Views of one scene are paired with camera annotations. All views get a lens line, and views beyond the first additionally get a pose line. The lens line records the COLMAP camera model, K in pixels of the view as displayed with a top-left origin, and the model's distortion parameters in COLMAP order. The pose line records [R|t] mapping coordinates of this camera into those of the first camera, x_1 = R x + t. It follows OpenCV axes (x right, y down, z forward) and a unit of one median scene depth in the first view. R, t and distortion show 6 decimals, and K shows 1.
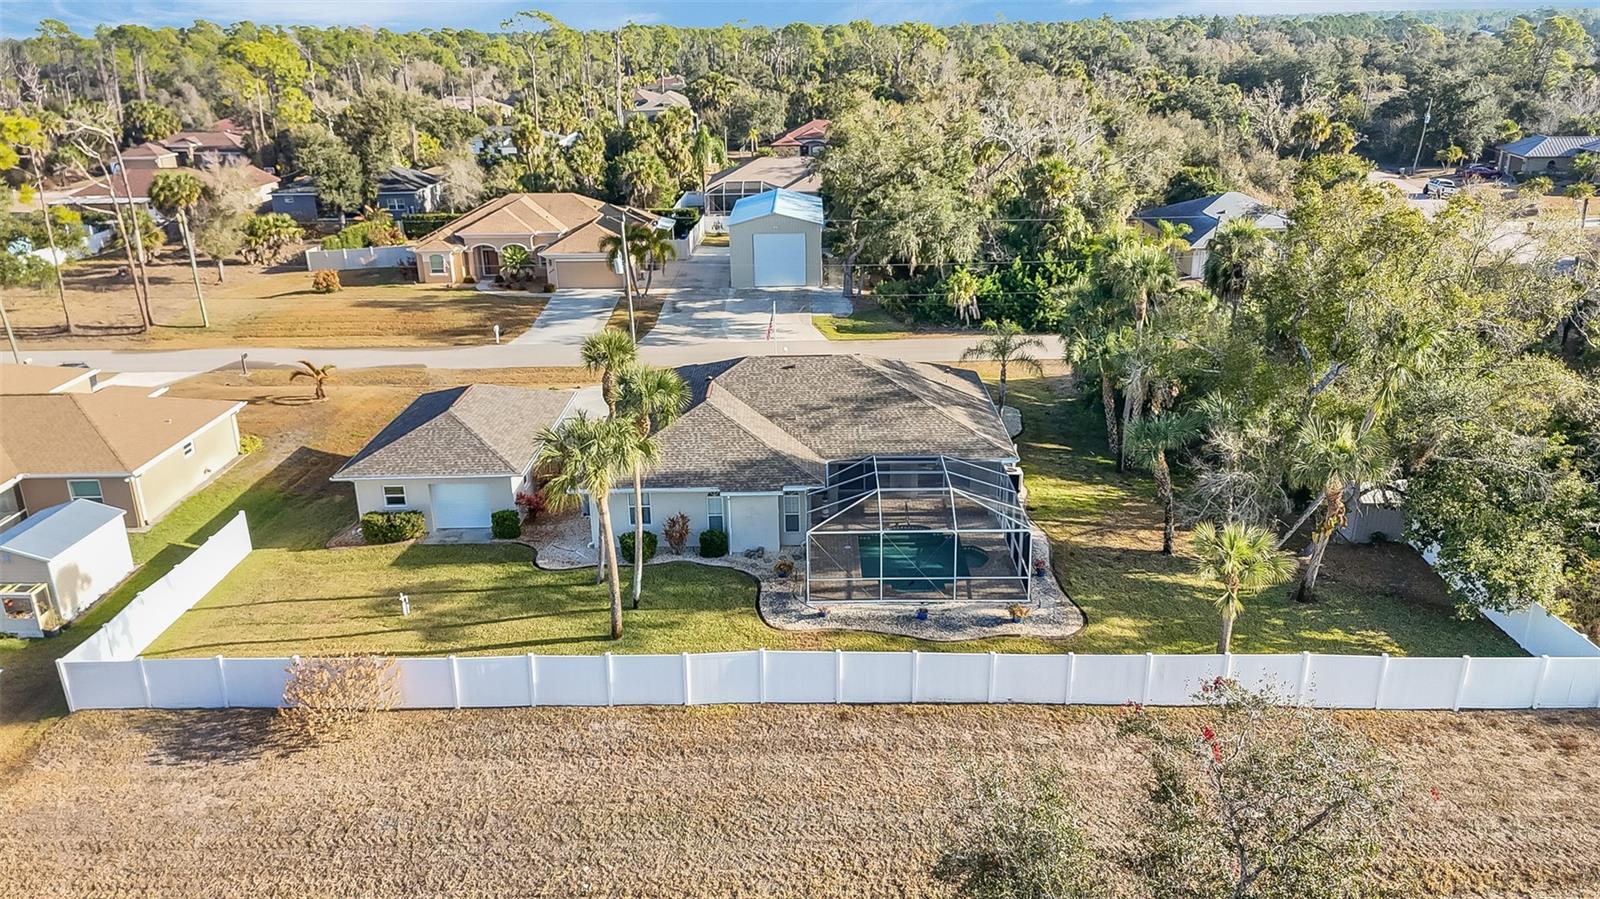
lens RADIAL K [[1190.3, 0, 793.5], [0, 1190.3, 444.6], [0, 0, 1]] dist [0.068421, -0.063588]
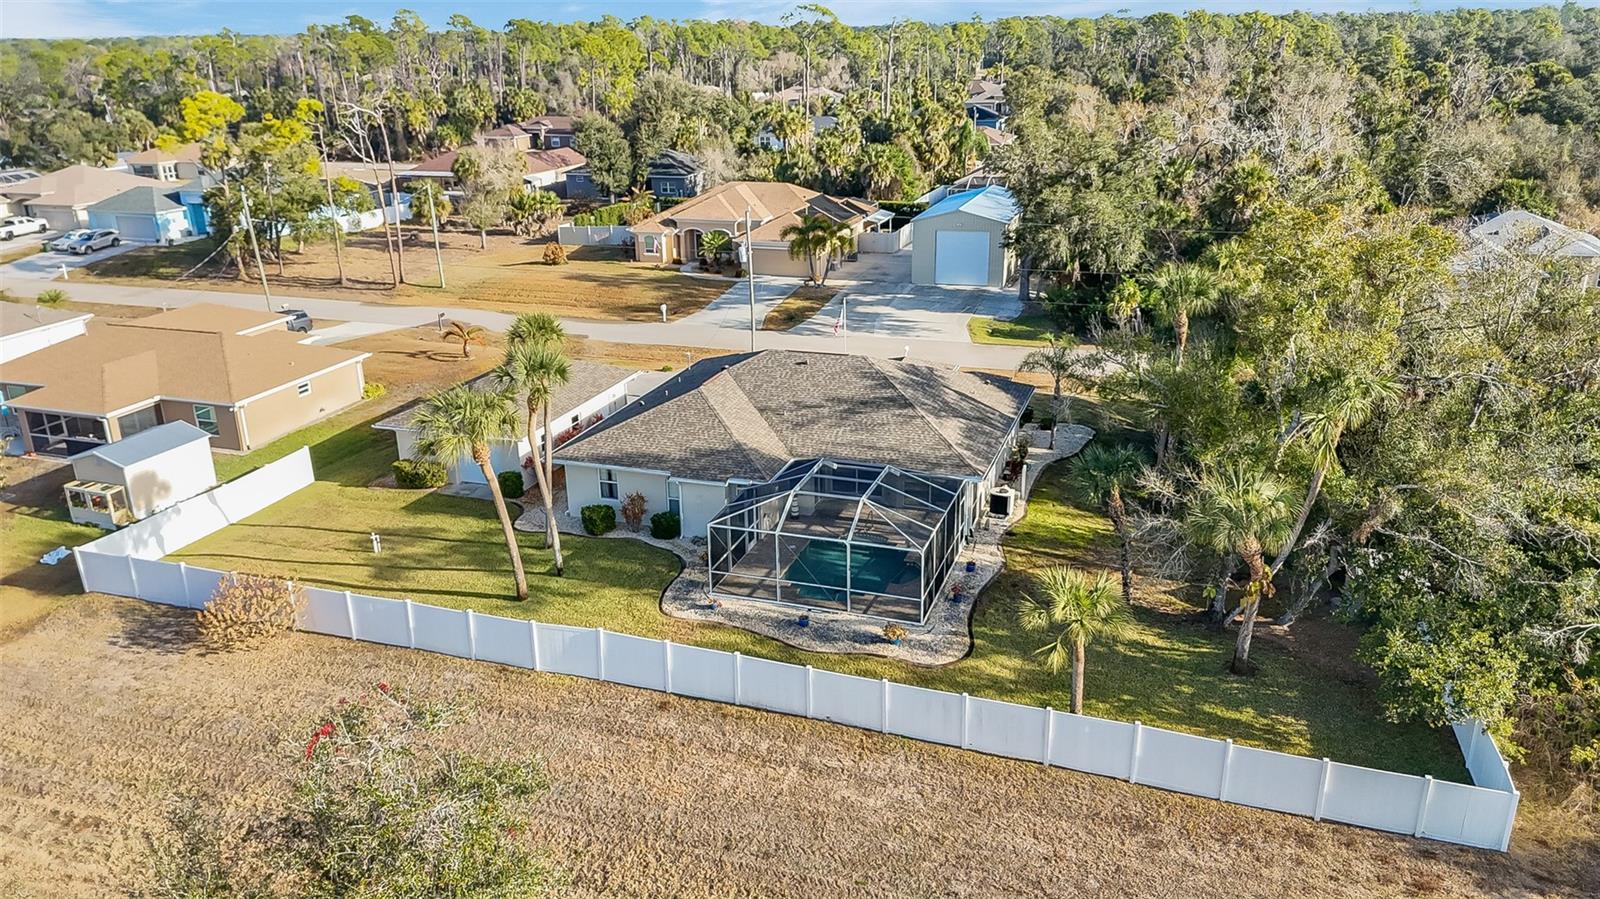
lens RADIAL K [[1190.3, 0, 793.5], [0, 1190.3, 444.6], [0, 0, 1]] dist [0.068421, -0.063588]
pose [[0.948098, 0.106978, -0.299442, 0.310580], [-0.104947, 0.994214, 0.022906, -0.020084], [0.300160, 0.009708, 0.953840, 0.045792]]
